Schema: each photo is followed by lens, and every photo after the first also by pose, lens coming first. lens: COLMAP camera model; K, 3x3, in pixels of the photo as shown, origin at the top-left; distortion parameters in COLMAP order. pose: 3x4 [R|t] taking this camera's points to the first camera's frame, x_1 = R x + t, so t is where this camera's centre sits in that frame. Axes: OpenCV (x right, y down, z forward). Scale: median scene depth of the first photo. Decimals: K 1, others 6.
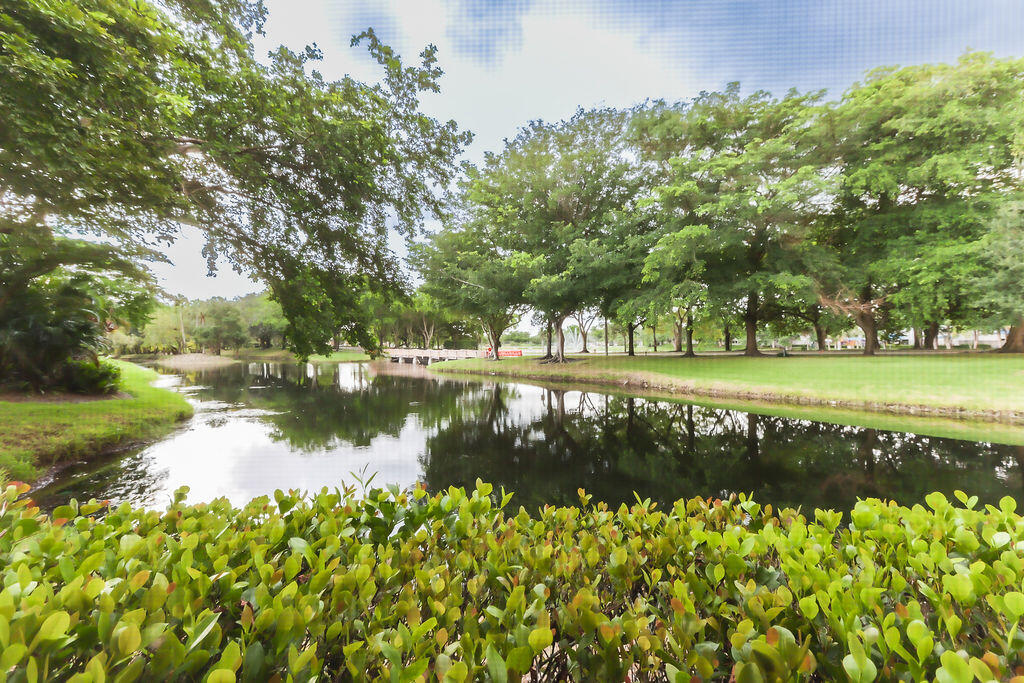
lens RADIAL K [[453.2, 0, 519.4], [0, 453.2, 342.2], [0, 0, 1]] dist [0.001047, 0.000094]
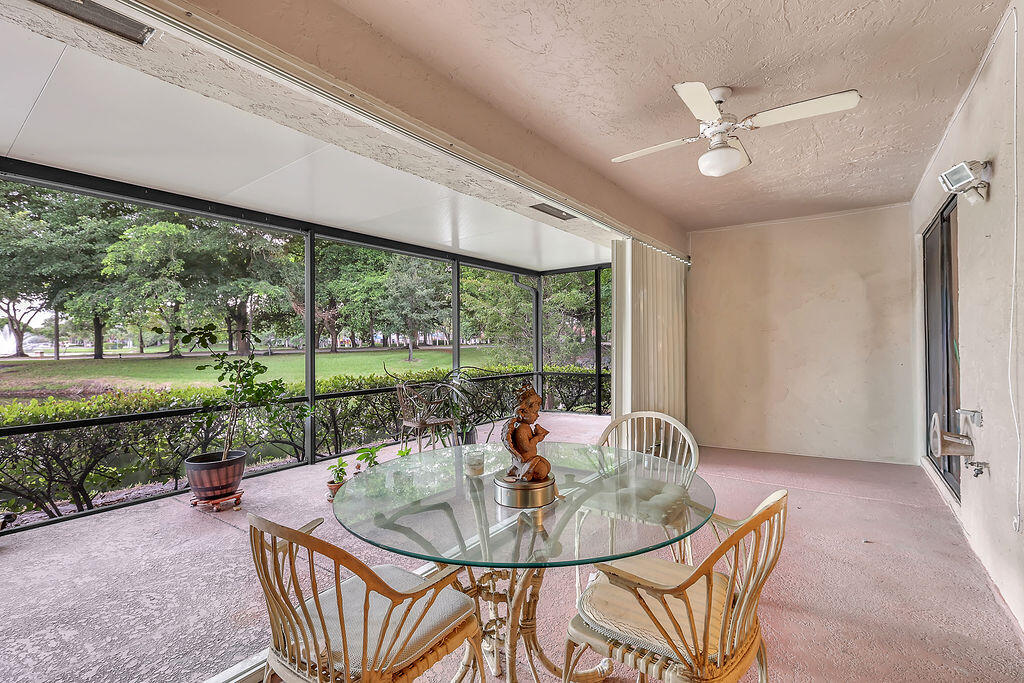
lens RADIAL K [[453.2, 0, 519.4], [0, 453.2, 342.2], [0, 0, 1]] dist [0.001047, 0.000094]
pose [[0.573241, -0.005511, 0.819368, 0.011484], [0.002934, 0.999985, 0.004673, -0.002421], [-0.819381, -0.000275, 0.573249, -0.120752]]
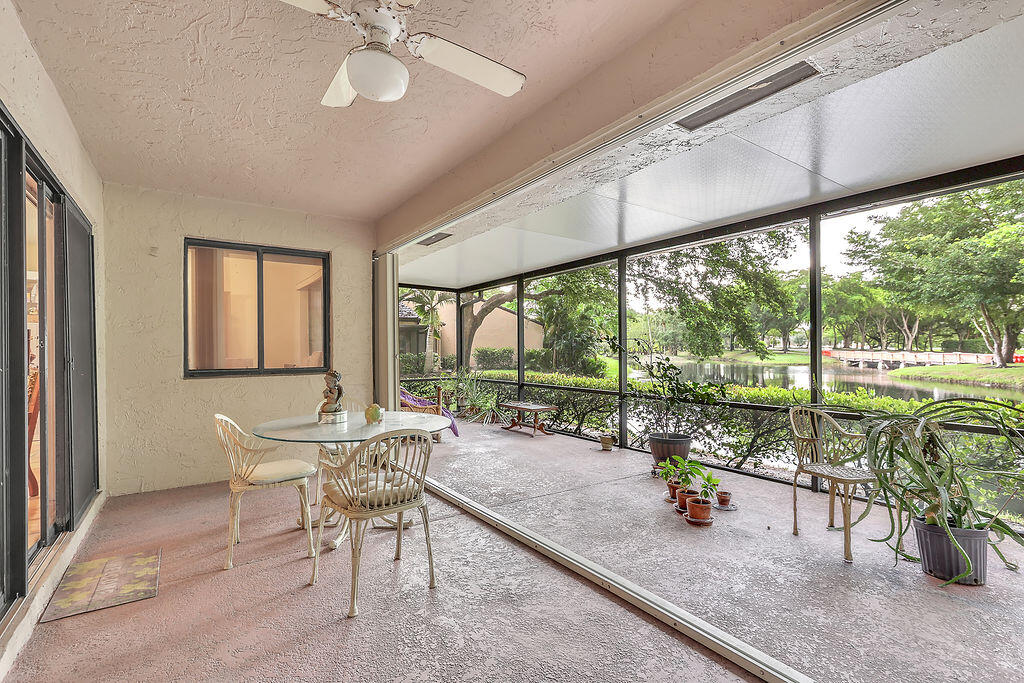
lens RADIAL K [[453.2, 0, 519.4], [0, 453.2, 342.2], [0, 0, 1]] dist [0.001047, 0.000094]
pose [[0.601782, -0.010803, -0.798587, 0.123075], [0.008041, 0.999940, -0.007467, -0.002959], [0.798620, -0.001928, 0.601833, -0.121103]]
